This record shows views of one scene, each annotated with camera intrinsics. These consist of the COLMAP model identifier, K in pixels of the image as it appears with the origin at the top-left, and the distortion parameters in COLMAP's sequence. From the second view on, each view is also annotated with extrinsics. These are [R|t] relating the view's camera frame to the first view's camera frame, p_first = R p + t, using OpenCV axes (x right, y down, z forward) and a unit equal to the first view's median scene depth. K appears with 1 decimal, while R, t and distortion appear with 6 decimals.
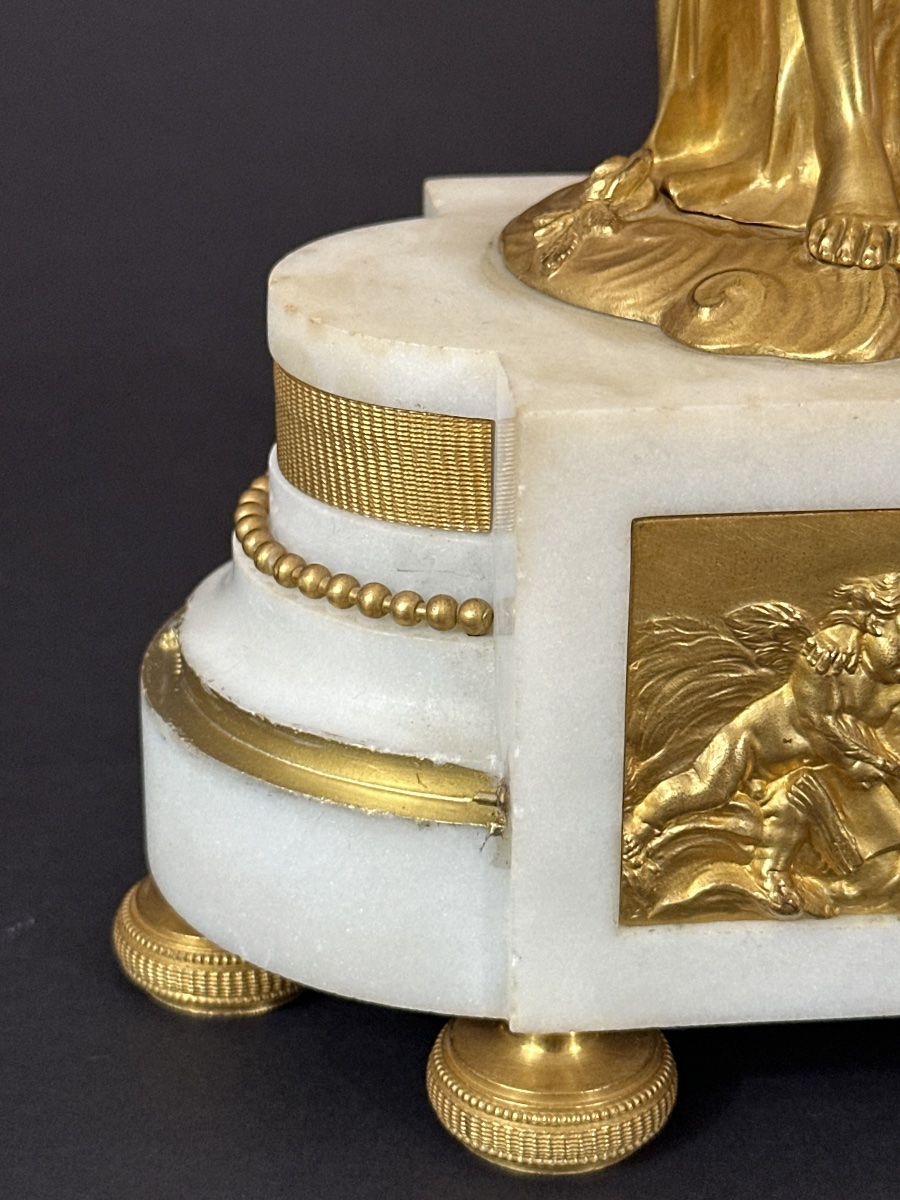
lens RADIAL K [[2701.7, 0, 445.1], [0, 2701.7, 595.5], [0, 0, 1]] dist [0.148240, 0.000000]
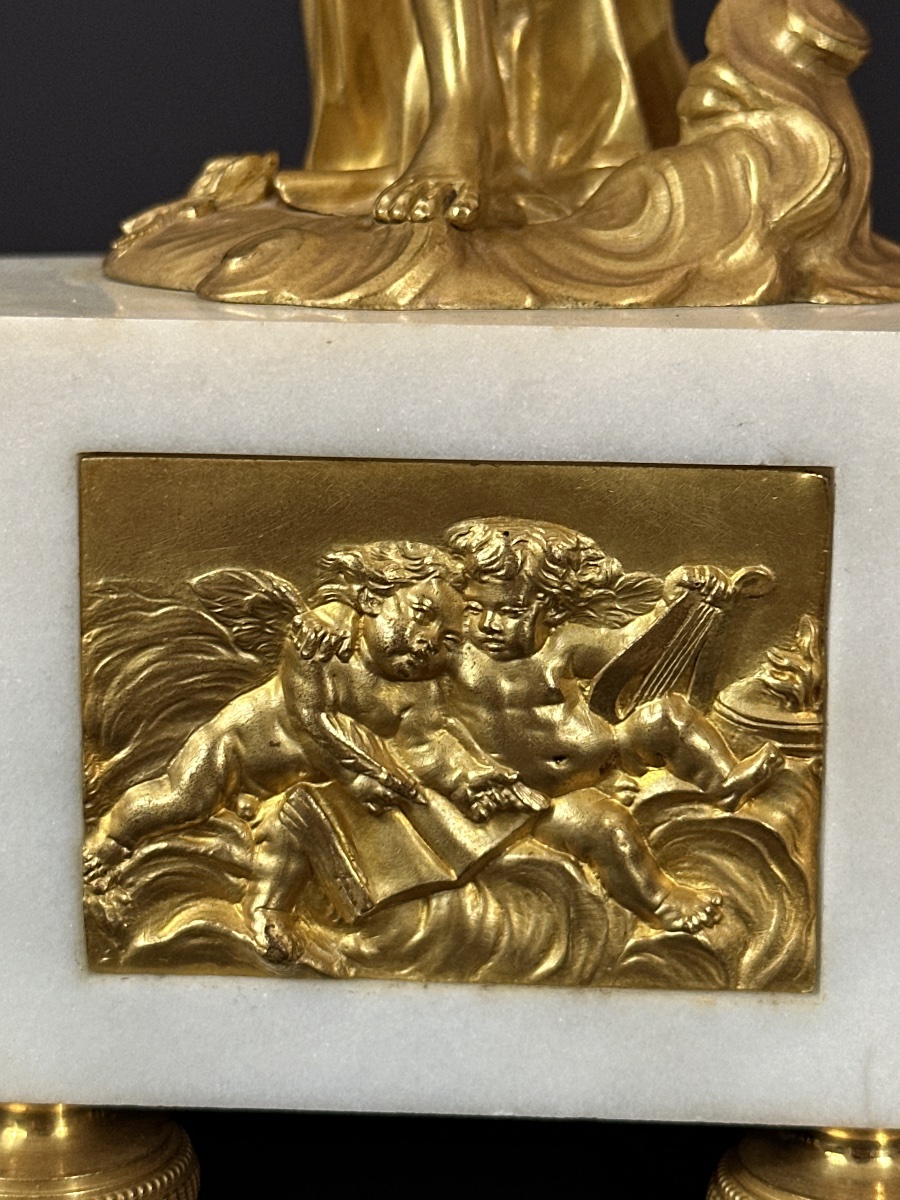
lens RADIAL K [[2701.7, 0, 453.3], [0, 2701.7, 598.2], [0, 0, 1]] dist [0.148240, 0.000000]
pose [[0.984020, 0.033297, -0.174918, 0.324649], [-0.069323, 0.976492, -0.204101, 0.176125], [0.164010, 0.212966, 0.963196, 0.187430]]
